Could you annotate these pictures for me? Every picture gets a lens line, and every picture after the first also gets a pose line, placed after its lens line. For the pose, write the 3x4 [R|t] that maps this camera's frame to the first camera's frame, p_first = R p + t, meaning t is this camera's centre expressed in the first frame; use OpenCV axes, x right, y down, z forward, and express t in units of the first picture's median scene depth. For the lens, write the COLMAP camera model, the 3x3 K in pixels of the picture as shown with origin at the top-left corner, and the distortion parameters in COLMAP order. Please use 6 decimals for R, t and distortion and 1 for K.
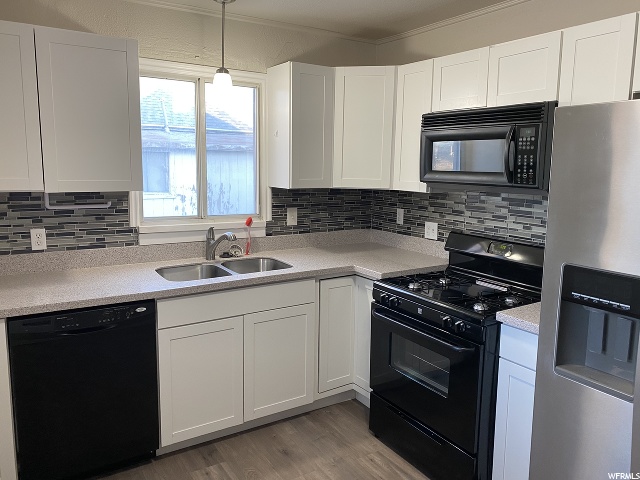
lens RADIAL K [[489.4, 0, 317.8], [0, 489.4, 237.9], [0, 0, 1]] dist [0.006048, -0.010498]
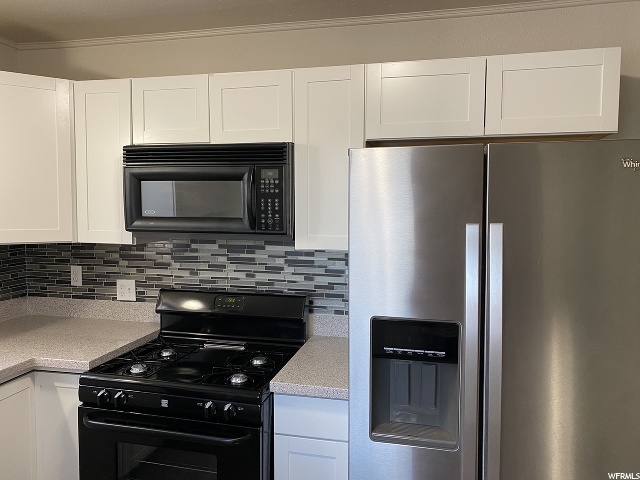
lens RADIAL K [[489.4, 0, 319.5], [0, 489.4, 234.2], [0, 0, 1]] dist [0.006048, -0.010498]
pose [[0.709695, -0.049973, 0.702734, -0.122106], [0.109438, 0.993193, -0.039893, -0.046207], [-0.695957, 0.105218, 0.710333, 0.240092]]
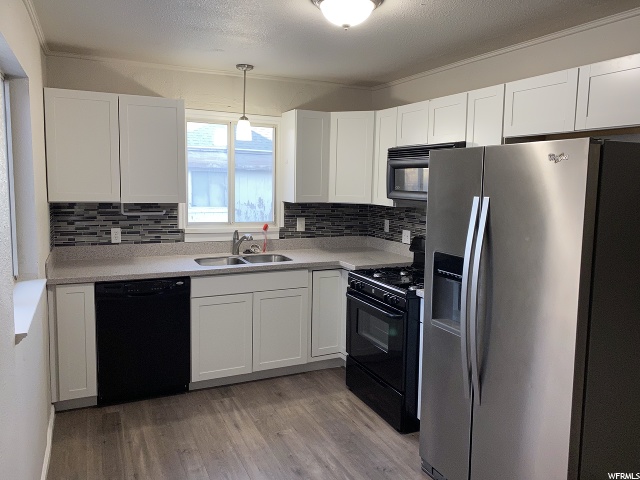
lens RADIAL K [[489.4, 0, 322.2], [0, 489.4, 236.7], [0, 0, 1]] dist [0.006048, -0.010498]
pose [[0.992027, 0.018306, -0.124687, 0.206090], [-0.022988, 0.999080, -0.036216, 0.042888], [0.123910, 0.038794, 0.991535, -0.345748]]
